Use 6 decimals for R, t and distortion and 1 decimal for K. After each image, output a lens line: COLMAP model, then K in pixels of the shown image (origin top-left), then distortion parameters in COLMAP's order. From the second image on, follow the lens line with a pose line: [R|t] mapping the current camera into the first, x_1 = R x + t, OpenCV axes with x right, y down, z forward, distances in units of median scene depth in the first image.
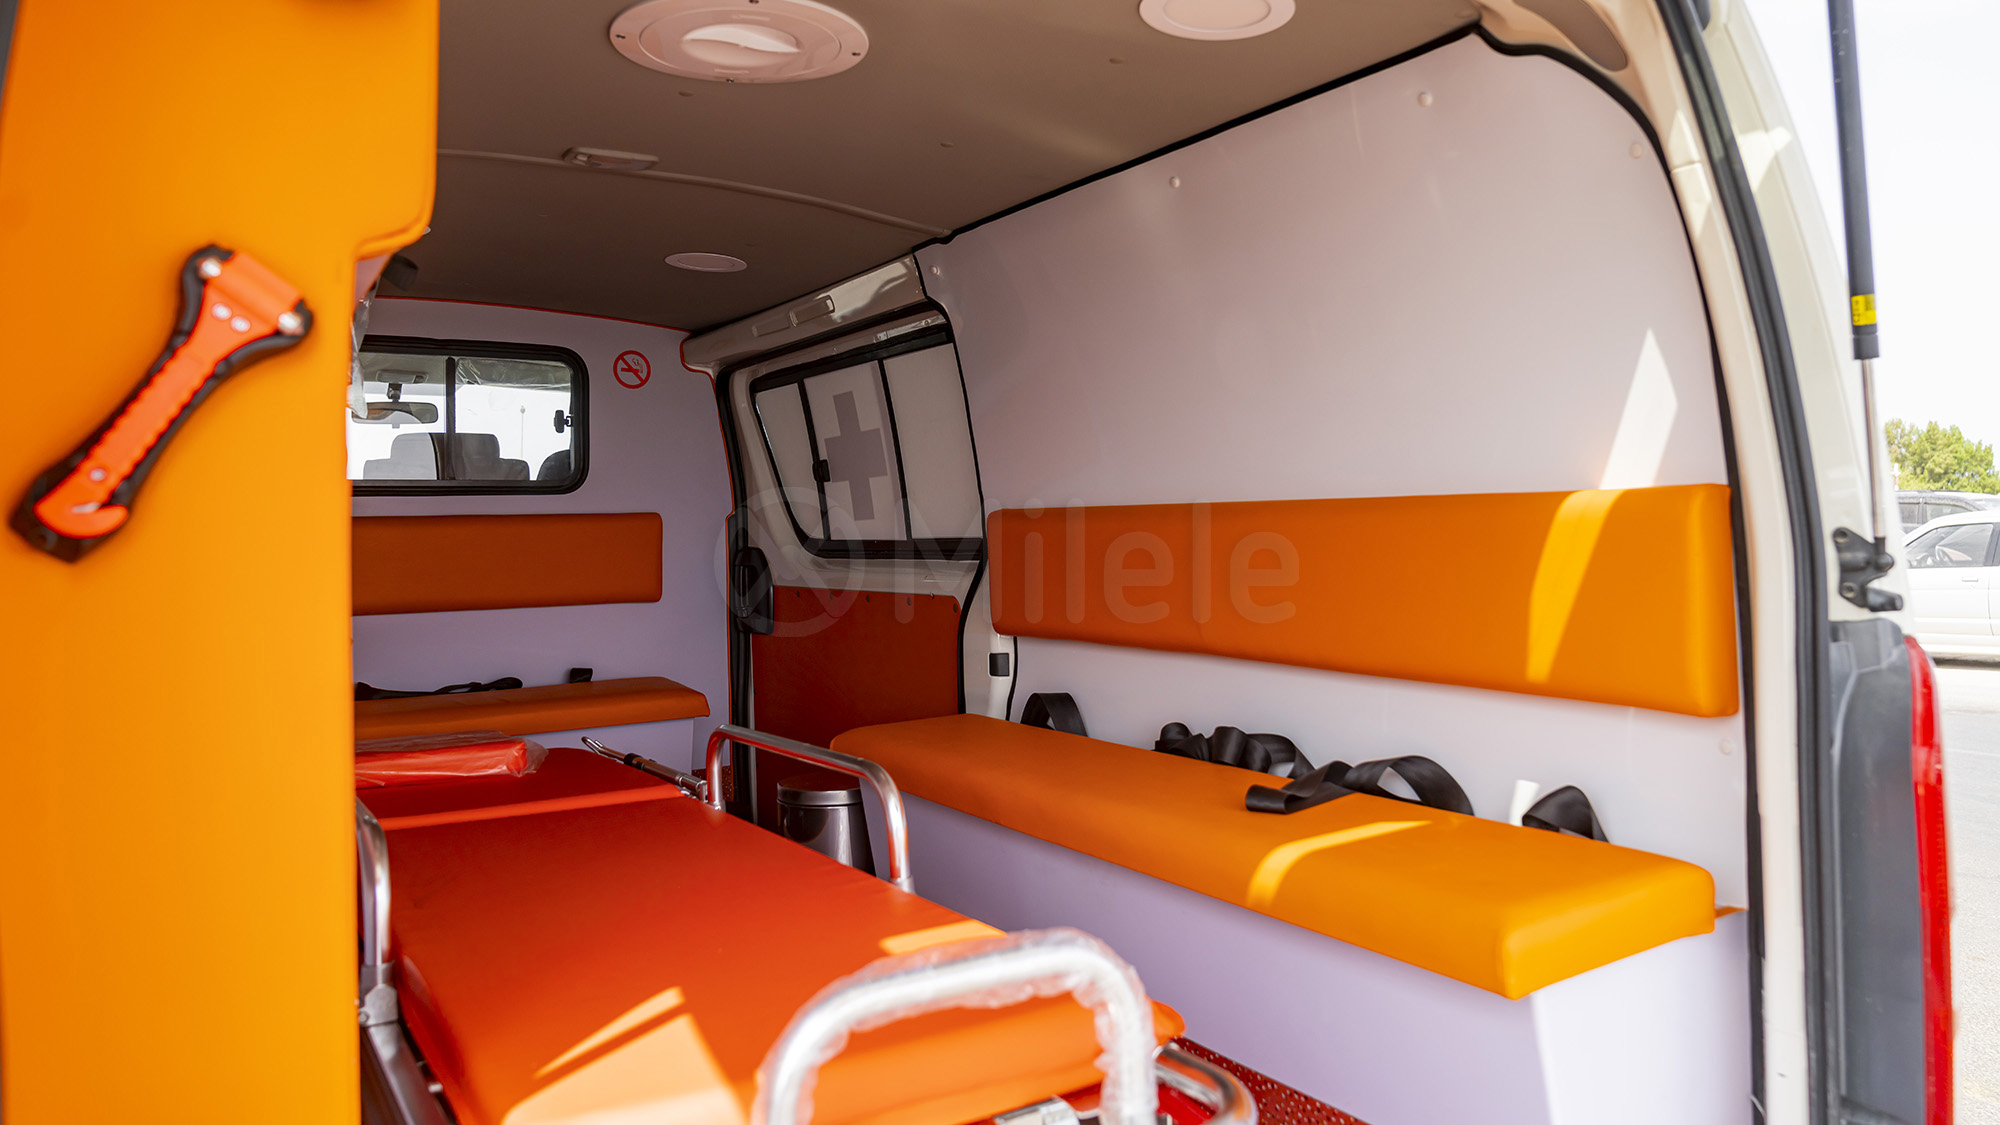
lens RADIAL K [[1409.5, 0, 1000.0], [0, 1409.5, 562.5], [0, 0, 1]] dist [0.004044, 0.000884]
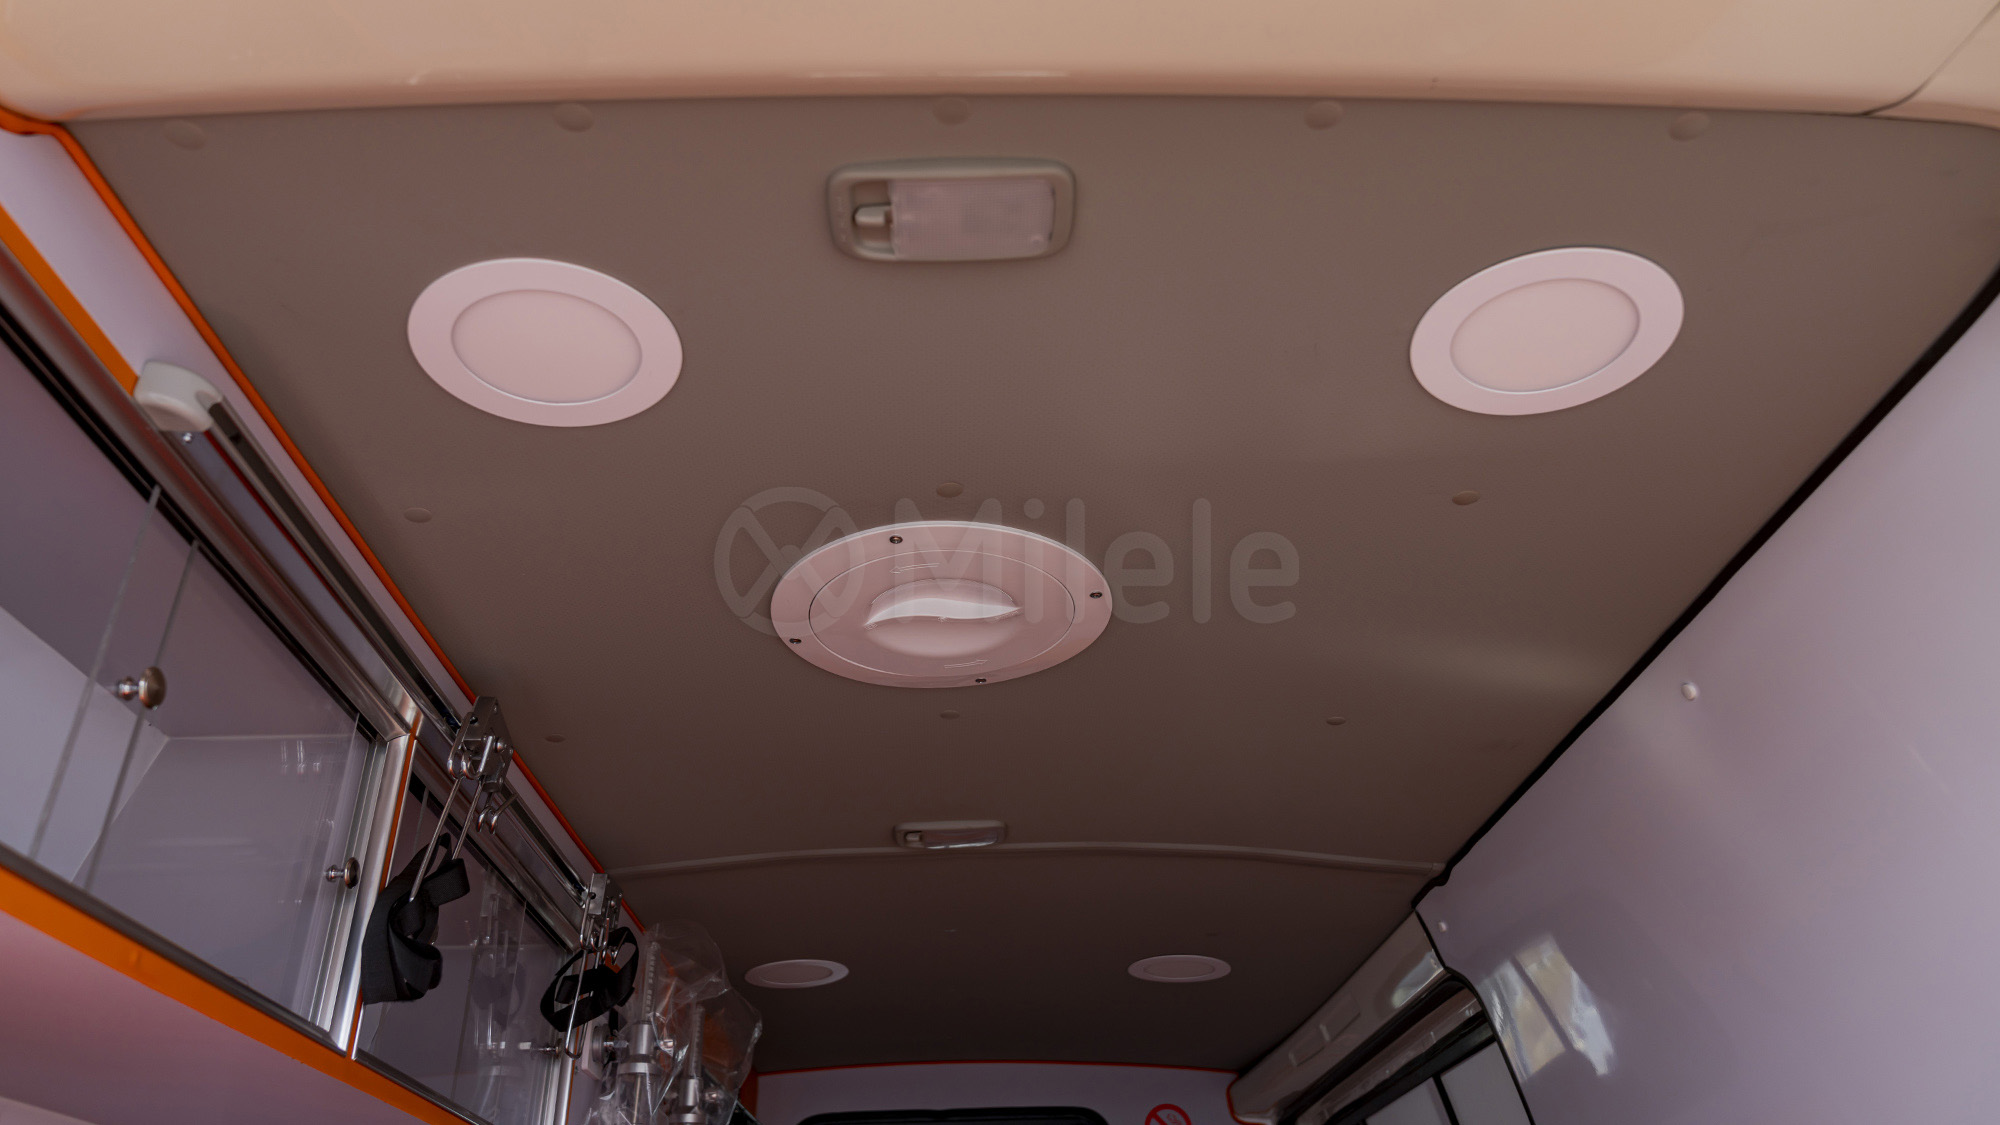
lens RADIAL K [[1409.5, 0, 1000.0], [0, 1409.5, 562.5], [0, 0, 1]] dist [0.004044, 0.000884]
pose [[0.866744, -0.265722, -0.422075, 0.092894], [0.013979, 0.858869, -0.512005, -0.005124], [0.498558, 0.437877, 0.748134, 0.246975]]
